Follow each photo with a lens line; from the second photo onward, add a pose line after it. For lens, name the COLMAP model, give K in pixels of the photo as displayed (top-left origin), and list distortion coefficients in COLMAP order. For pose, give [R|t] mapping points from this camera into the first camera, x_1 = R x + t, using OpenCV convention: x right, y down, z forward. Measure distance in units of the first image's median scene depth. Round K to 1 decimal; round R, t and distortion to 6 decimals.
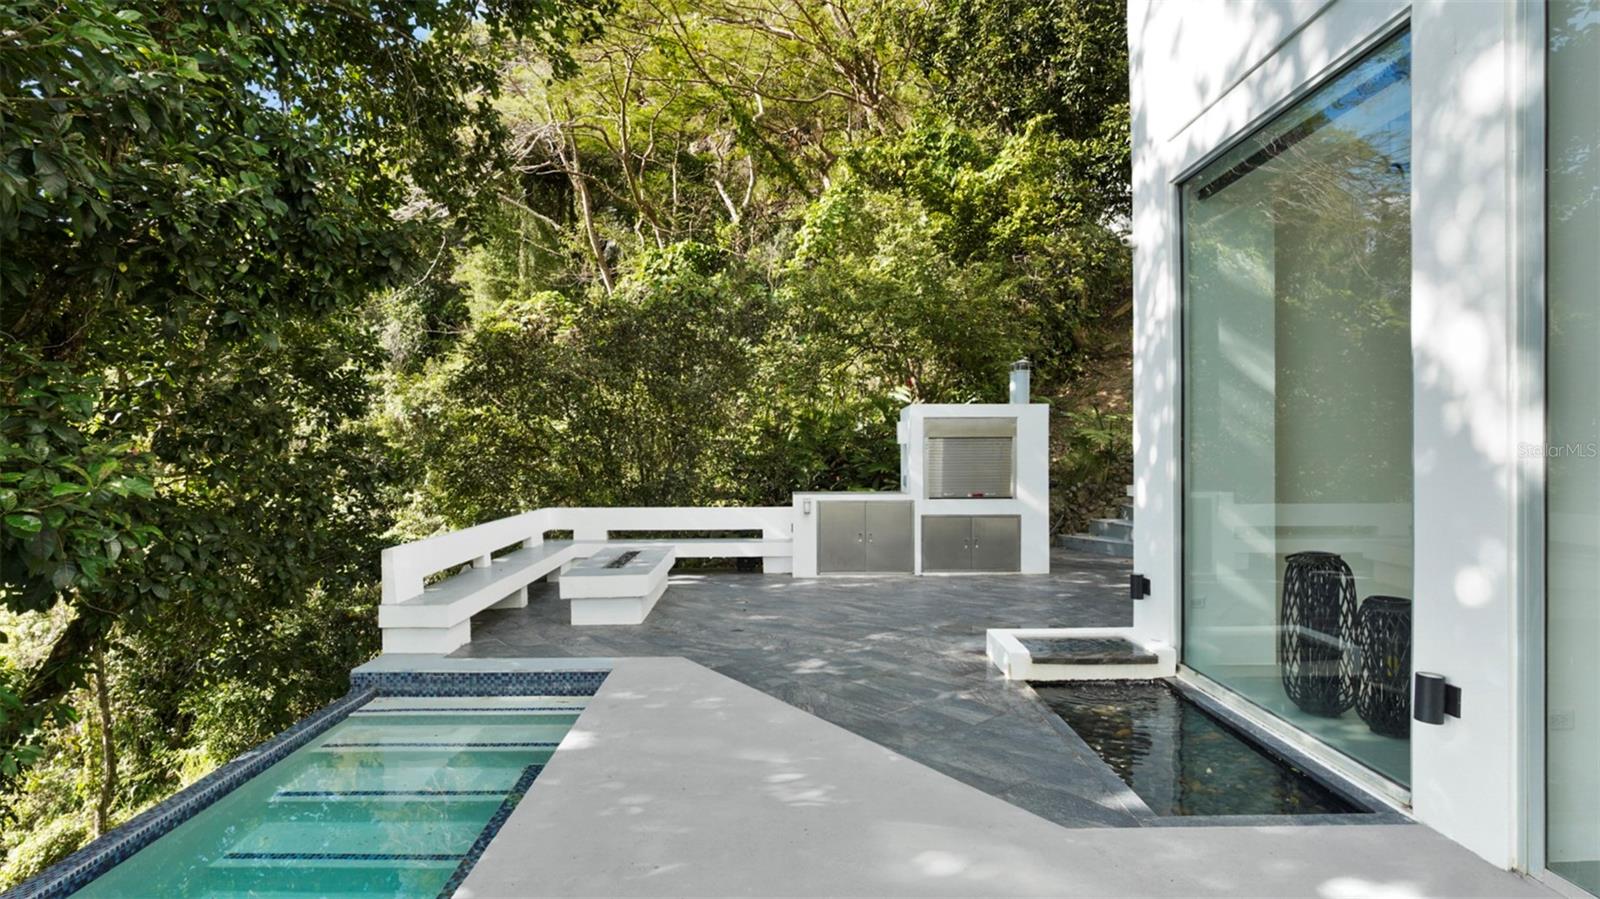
lens RADIAL K [[753.6, 0, 800.6], [0, 753.6, 452.1], [0, 0, 1]] dist [0.000703, 0.000106]
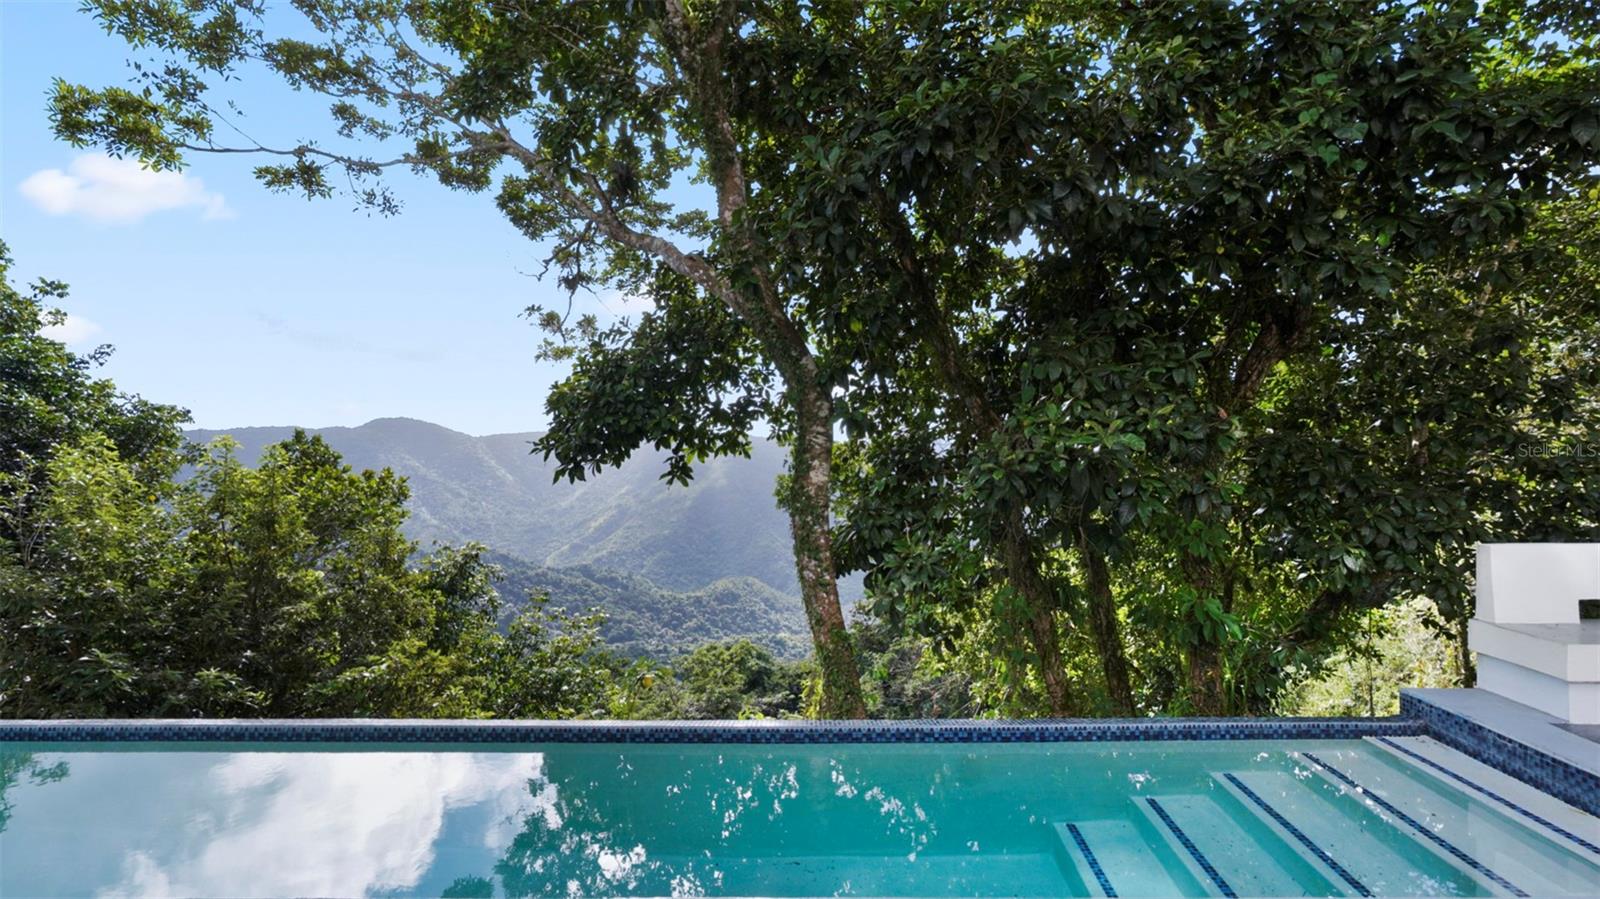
lens RADIAL K [[753.6, 0, 802.8], [0, 753.6, 444.7], [0, 0, 1]] dist [0.000703, 0.000106]
pose [[-0.068069, 0.004141, -0.997672, 0.231451], [0.004867, 0.999981, 0.003818, 0.031422], [0.997669, -0.004596, -0.068088, 0.448304]]
